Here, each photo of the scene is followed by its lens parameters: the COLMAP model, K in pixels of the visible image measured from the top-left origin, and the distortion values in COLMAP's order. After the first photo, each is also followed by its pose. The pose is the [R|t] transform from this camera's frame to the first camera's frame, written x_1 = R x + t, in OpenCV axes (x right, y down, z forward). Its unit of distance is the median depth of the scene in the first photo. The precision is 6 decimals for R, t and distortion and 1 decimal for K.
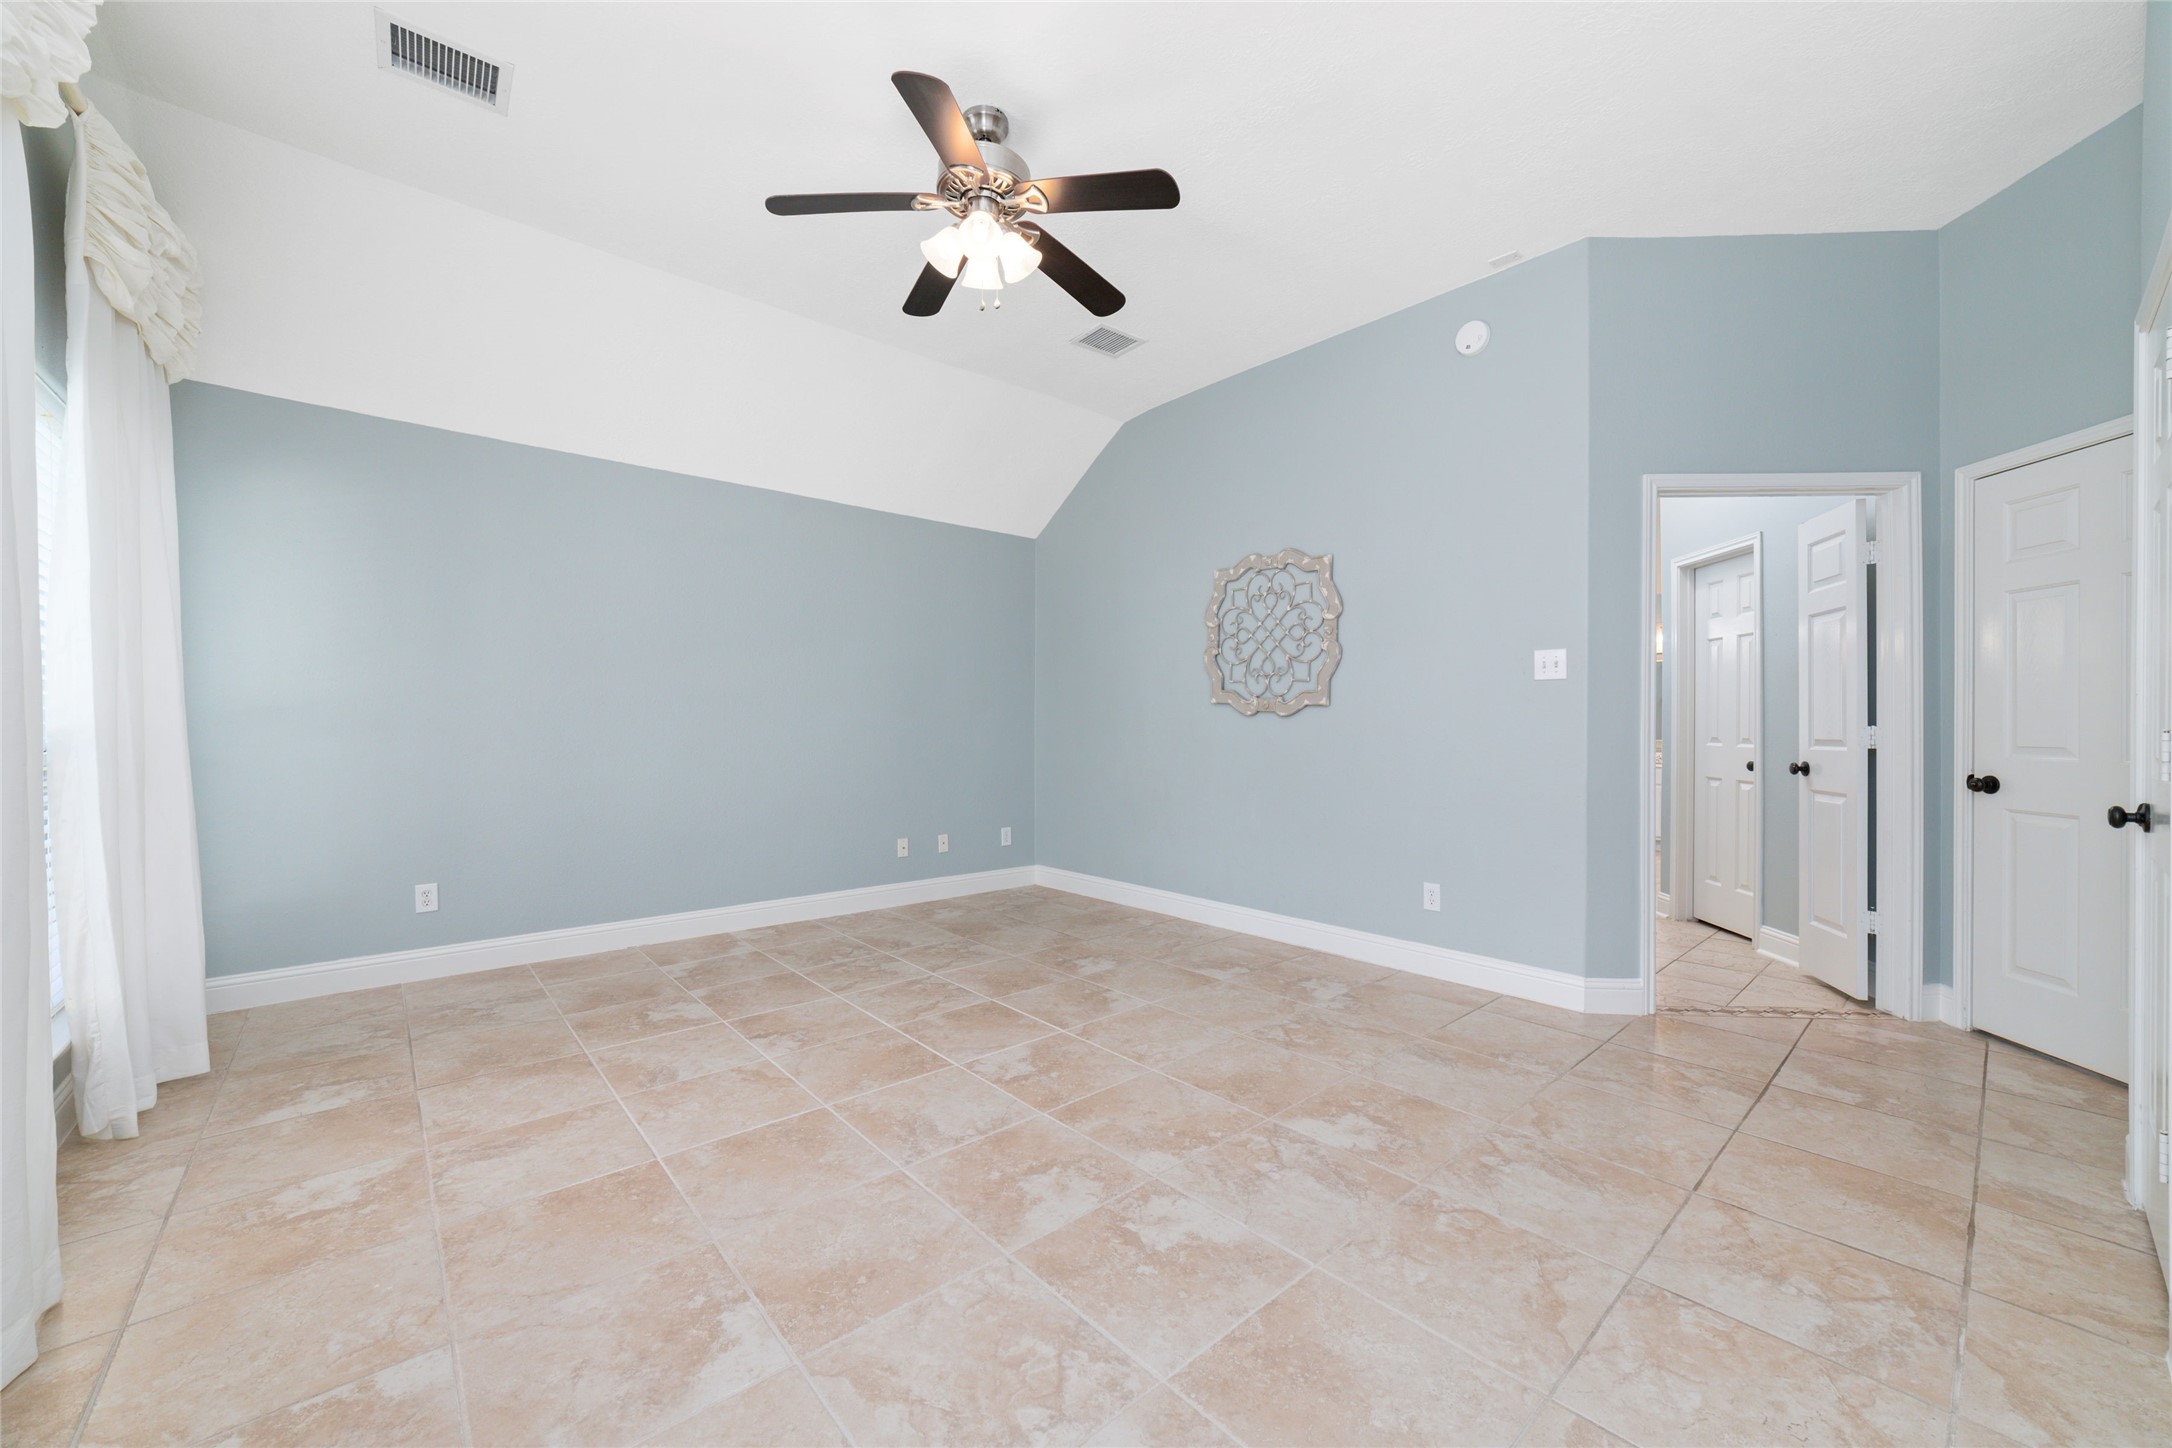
lens RADIAL K [[831.7, 0, 1098.4], [0, 831.7, 730.8], [0, 0, 1]] dist [-0.022165, 0.006463]
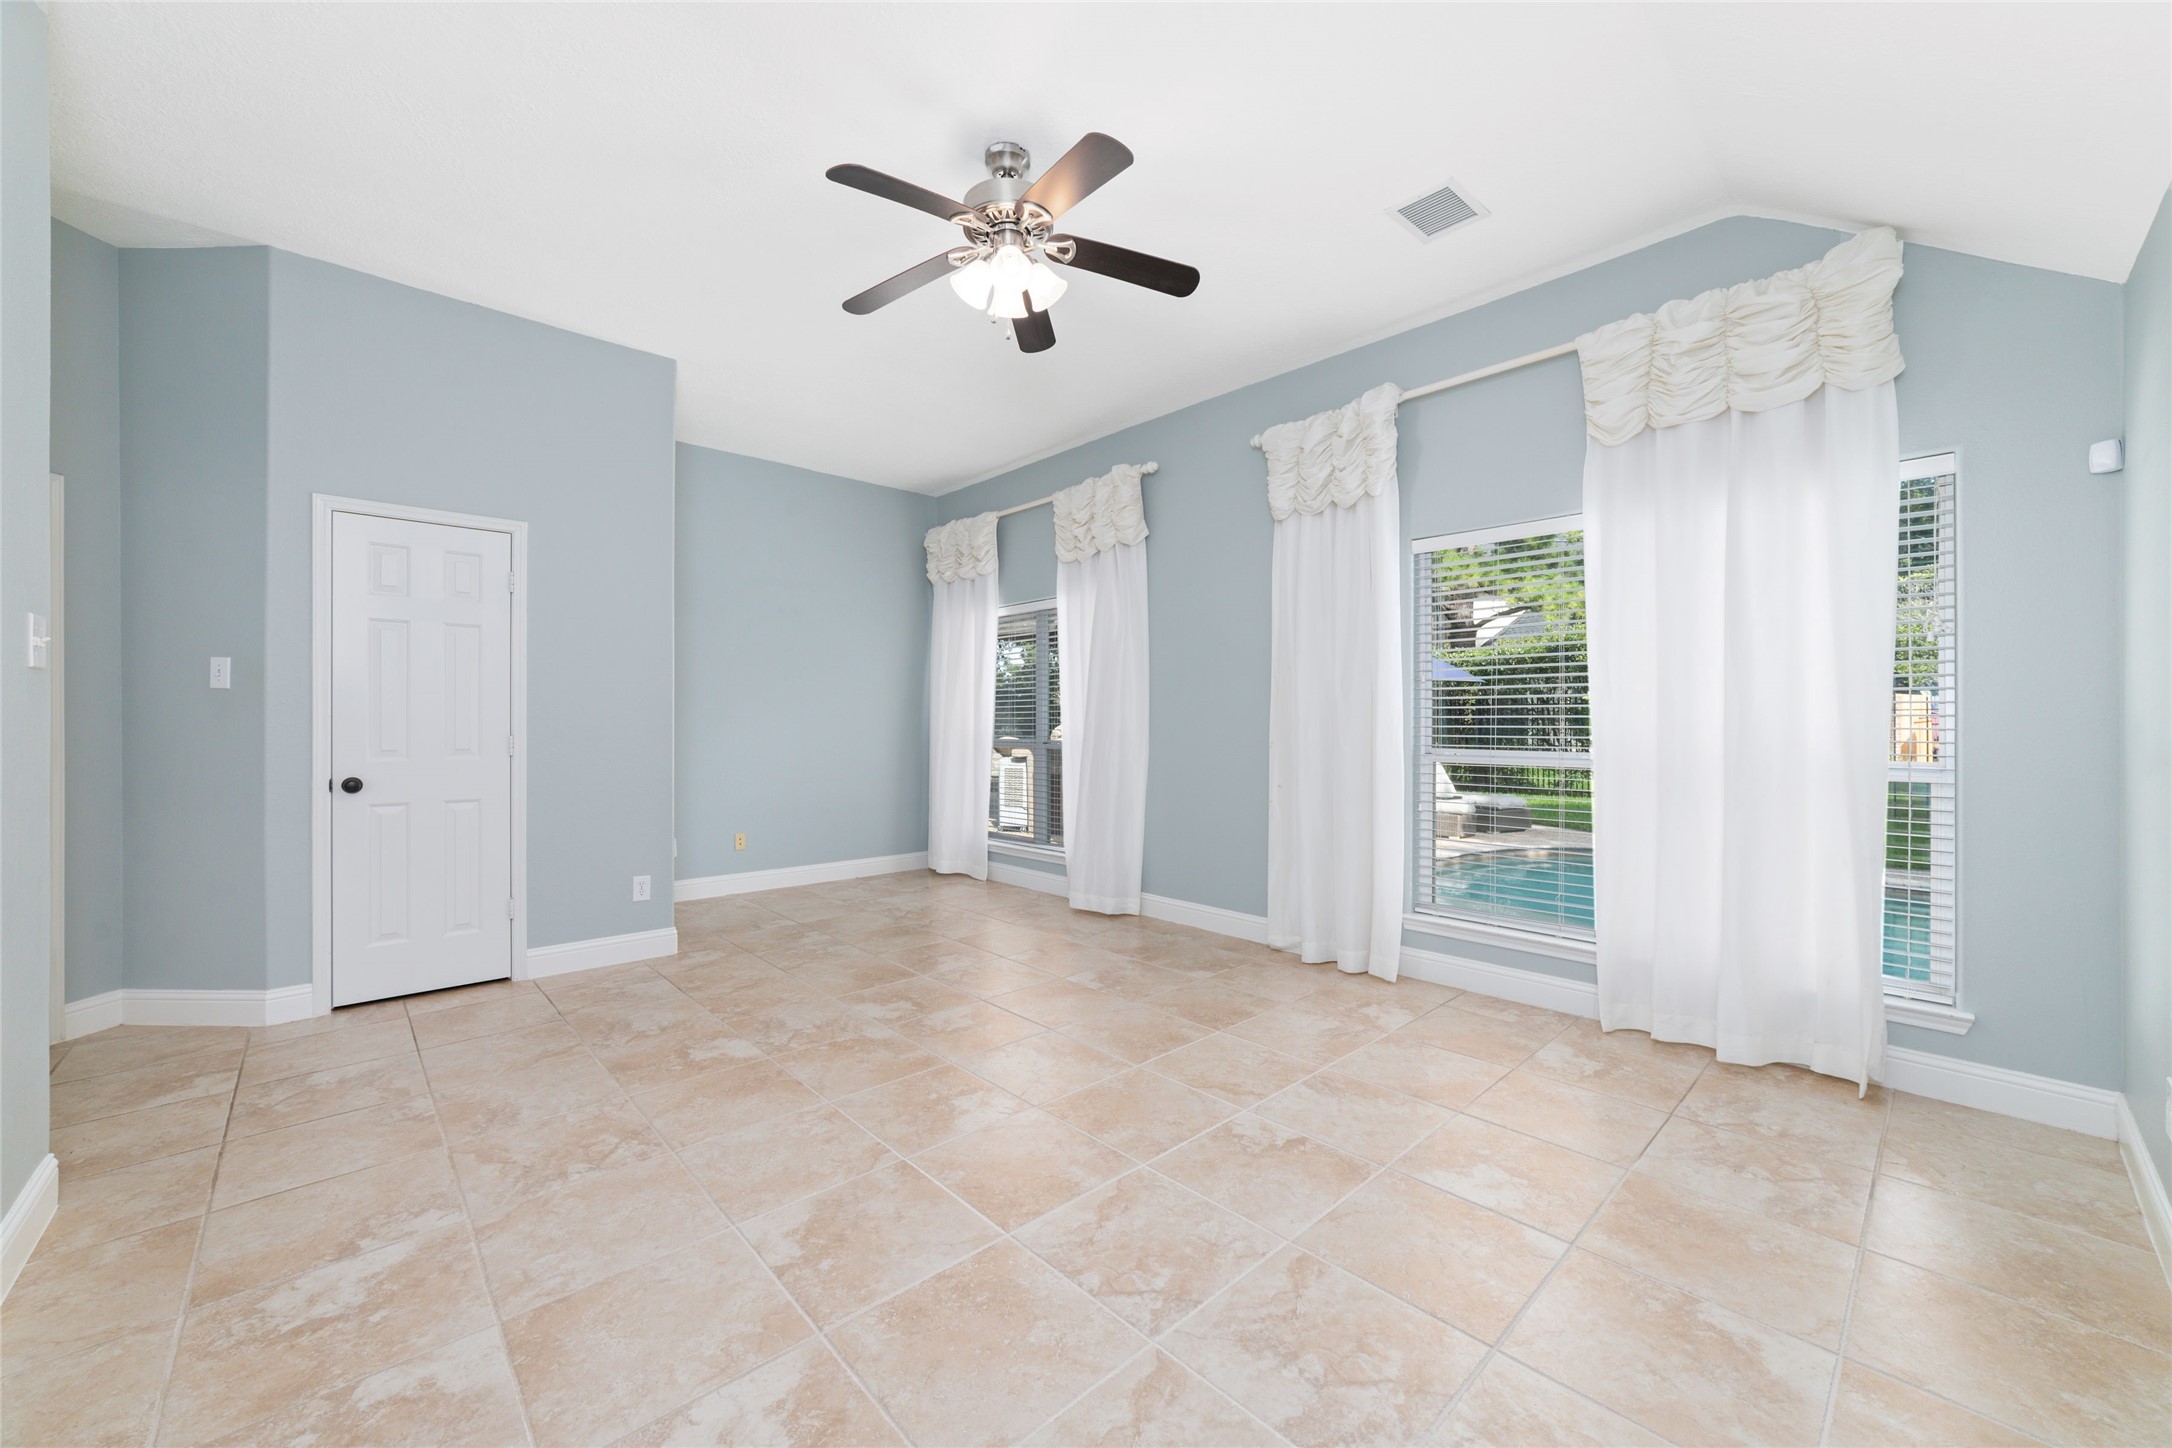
lens RADIAL K [[831.7, 0, 1099.0], [0, 831.7, 723.5], [0, 0, 1]] dist [-0.022165, 0.006463]
pose [[-0.999565, -0.004481, -0.029157, -0.200672], [-0.004855, 0.999906, 0.012789, -0.037692], [0.029097, 0.012925, -0.999493, 1.814285]]
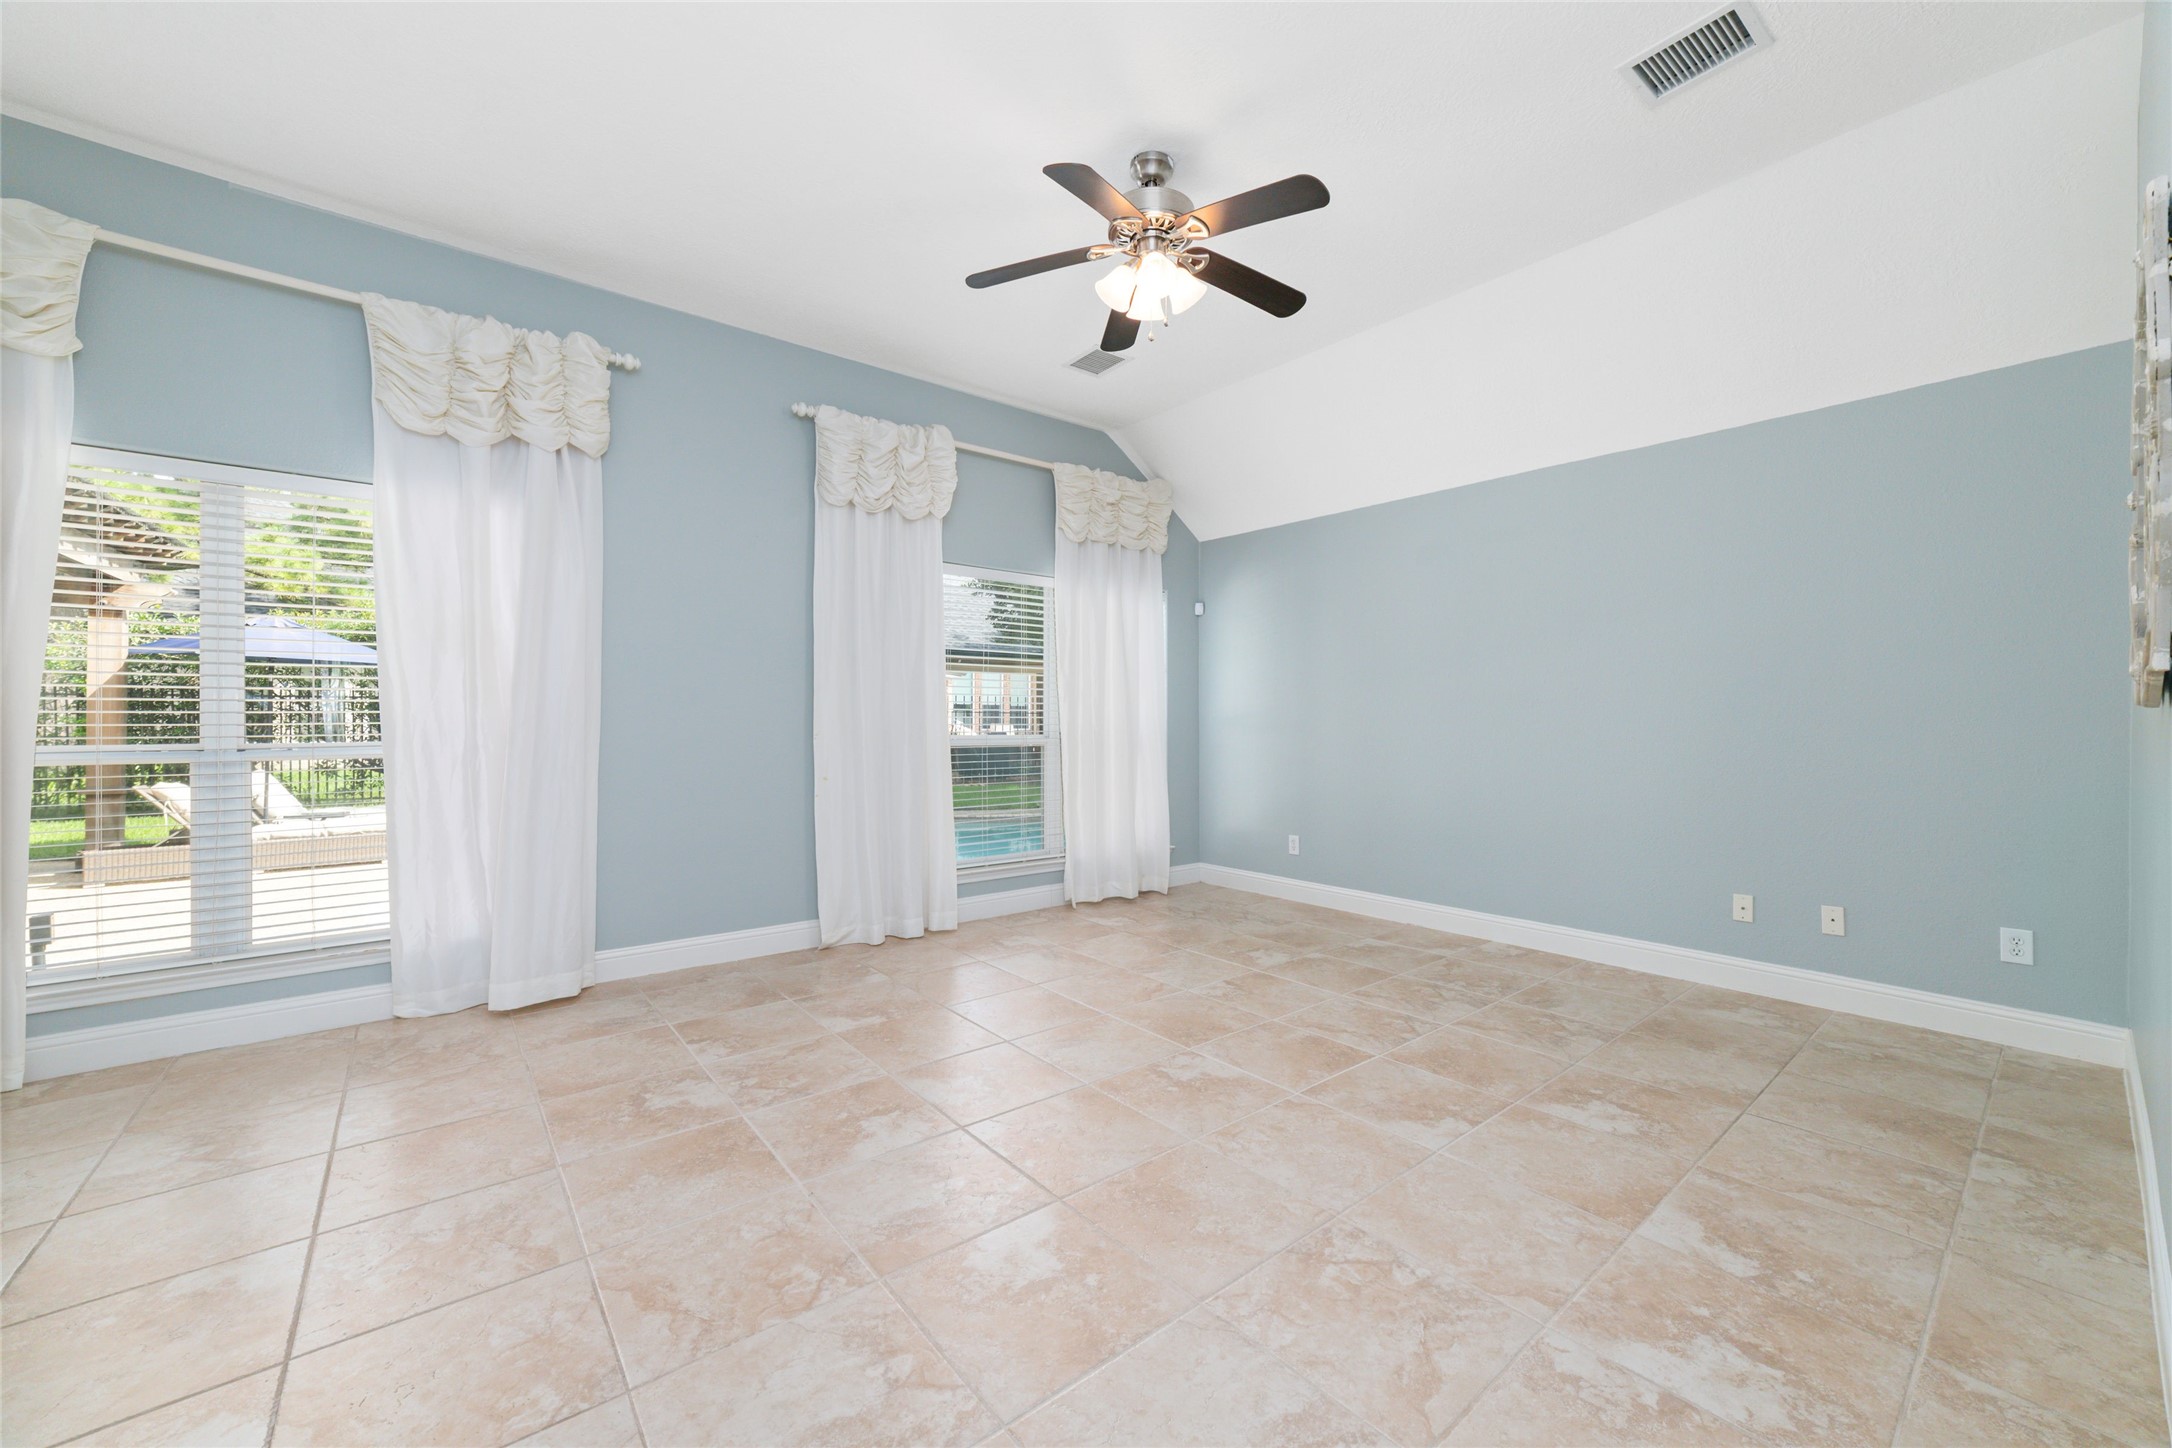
lens RADIAL K [[831.7, 0, 1084.6], [0, 831.7, 715.7], [0, 0, 1]] dist [-0.022165, 0.006463]
pose [[-0.047167, -0.011330, -0.998823, 0.841674], [-0.014034, 0.999844, -0.010679, -0.007085], [0.998788, 0.013514, -0.047319, 0.857538]]
